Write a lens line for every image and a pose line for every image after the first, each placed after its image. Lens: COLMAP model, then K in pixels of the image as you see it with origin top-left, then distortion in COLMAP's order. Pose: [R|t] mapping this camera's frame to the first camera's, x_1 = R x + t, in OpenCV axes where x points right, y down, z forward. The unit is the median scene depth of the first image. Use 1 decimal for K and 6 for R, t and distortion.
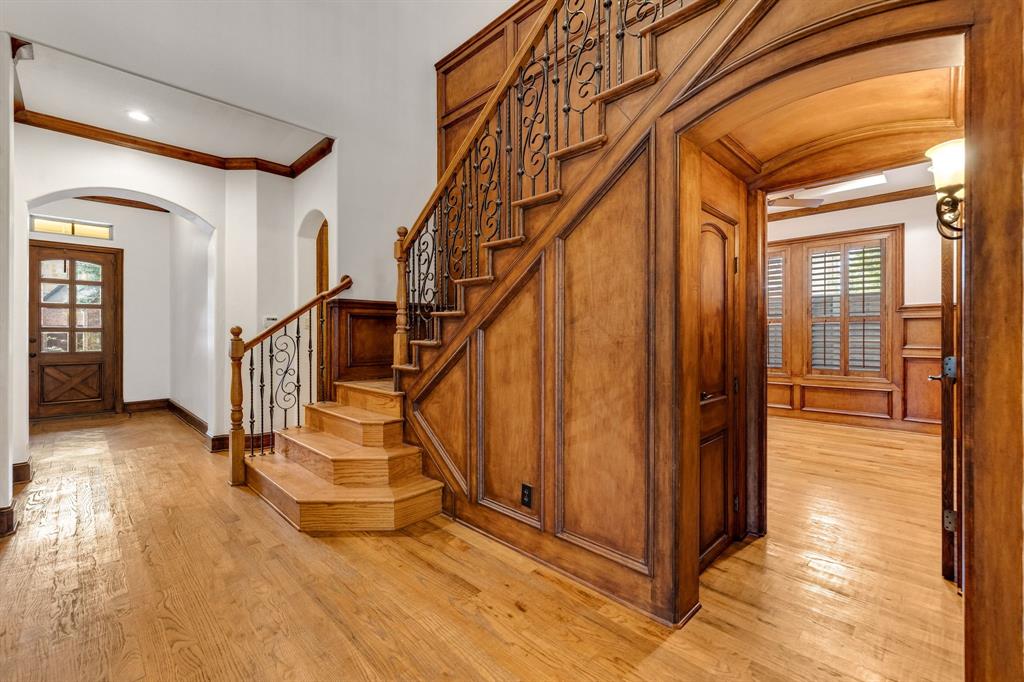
lens RADIAL K [[434.7, 0, 507.9], [0, 434.7, 337.5], [0, 0, 1]] dist [0.003830, 0.000342]
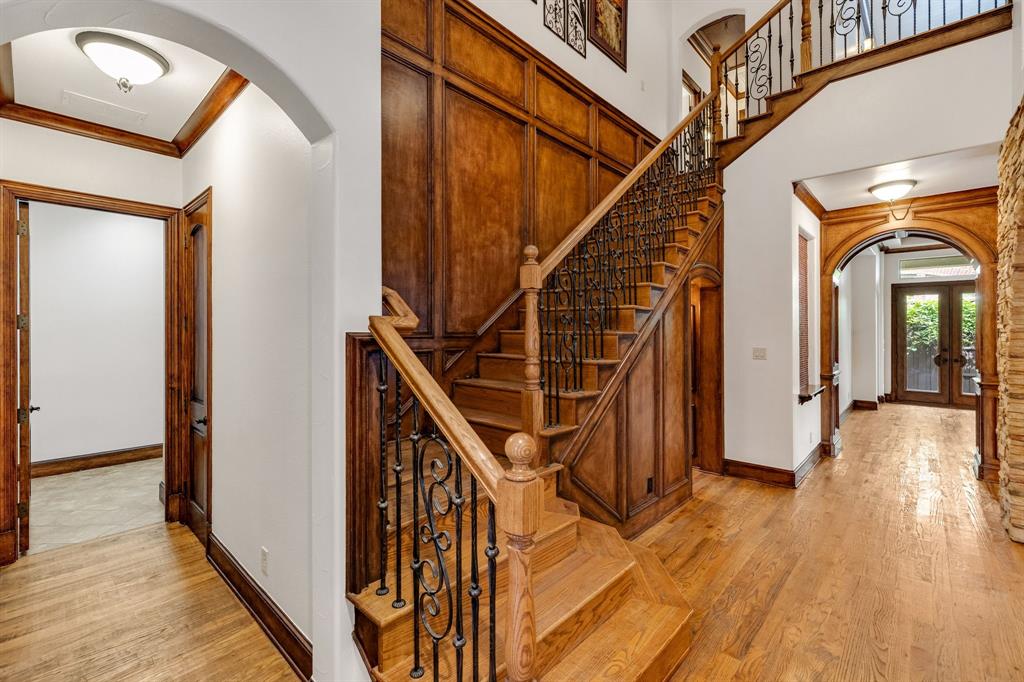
lens RADIAL K [[448.2, 0, 512.8], [0, 448.2, 330.0], [0, 0, 1]] dist [-0.000064, 0.000068]
pose [[-0.042272, 0.002945, 0.999102, -1.059879], [0.004251, 0.999987, -0.002768, -0.115244], [-0.999097, 0.004130, -0.042284, 1.116329]]
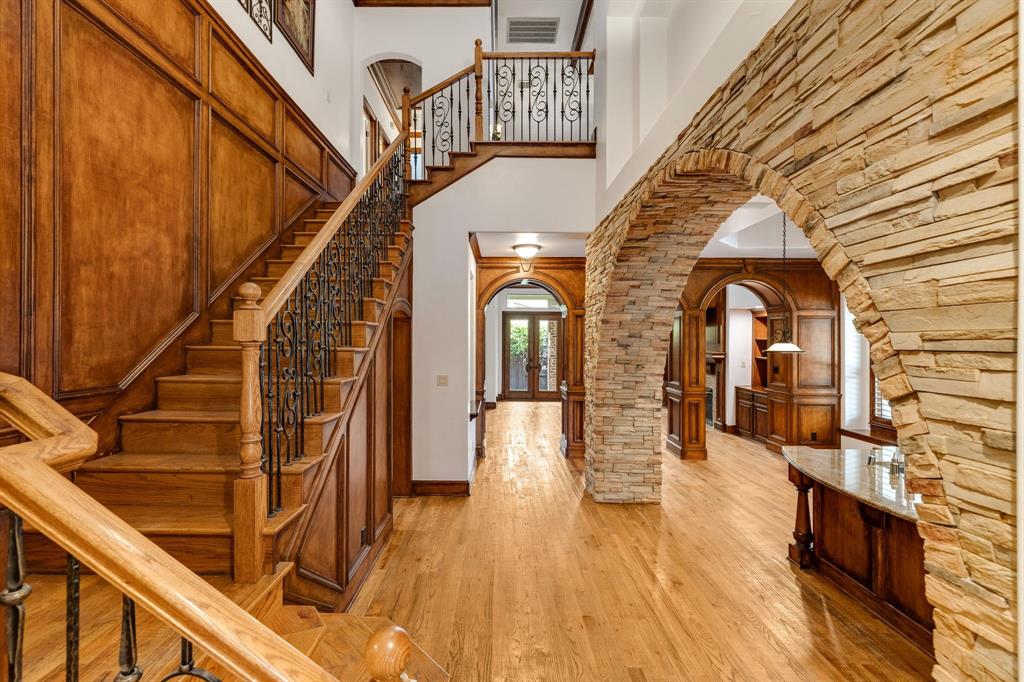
lens RADIAL K [[438.1, 0, 497.7], [0, 438.1, 336.1], [0, 0, 1]] dist [-0.000172, -0.000088]
pose [[-0.703652, -0.000870, 0.710544, -0.908346], [-0.001602, 0.999999, -0.000362, -0.197948], [-0.710543, -0.001393, -0.703652, 1.226134]]
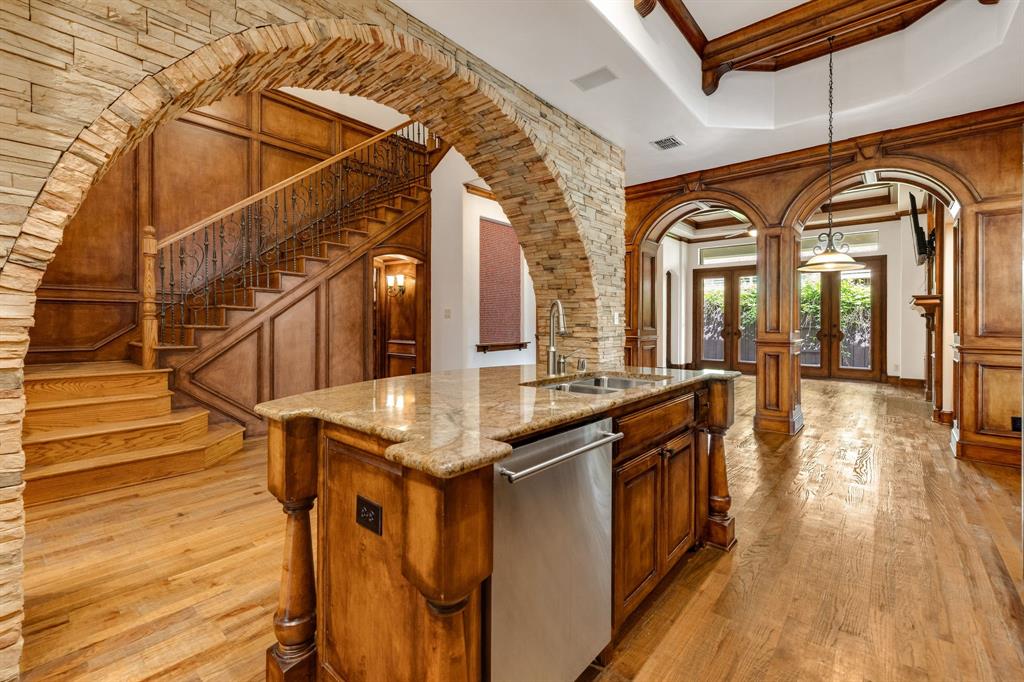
lens RADIAL K [[445.0, 0, 504.5], [0, 445.0, 322.9], [0, 0, 1]] dist [0.001517, 0.000155]
pose [[-0.066924, 0.000603, 0.997758, -1.549309], [0.001125, 0.999999, -0.000529, 0.000491], [-0.997757, 0.001087, -0.066925, 0.154682]]
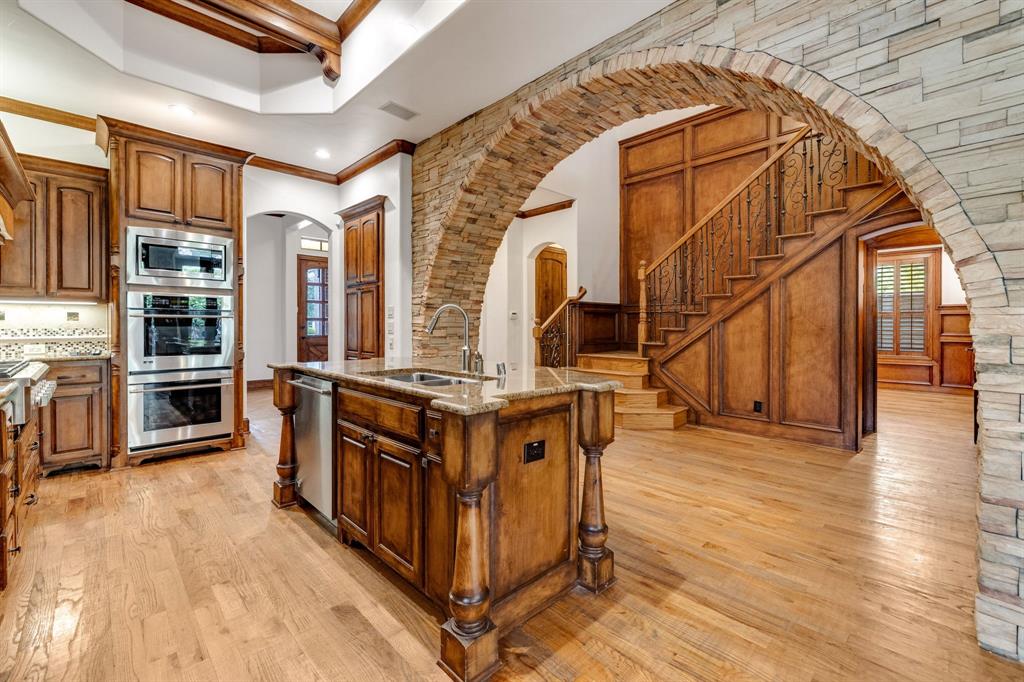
lens RADIAL K [[434.8, 0, 509.9], [0, 434.8, 327.1], [0, 0, 1]] dist [0.007189, 0.000131]
pose [[0.999854, 0.003572, -0.016719, -0.768298], [-0.003575, 0.999994, -0.000121, 0.005396], [0.016719, 0.000181, 0.999860, -0.729148]]
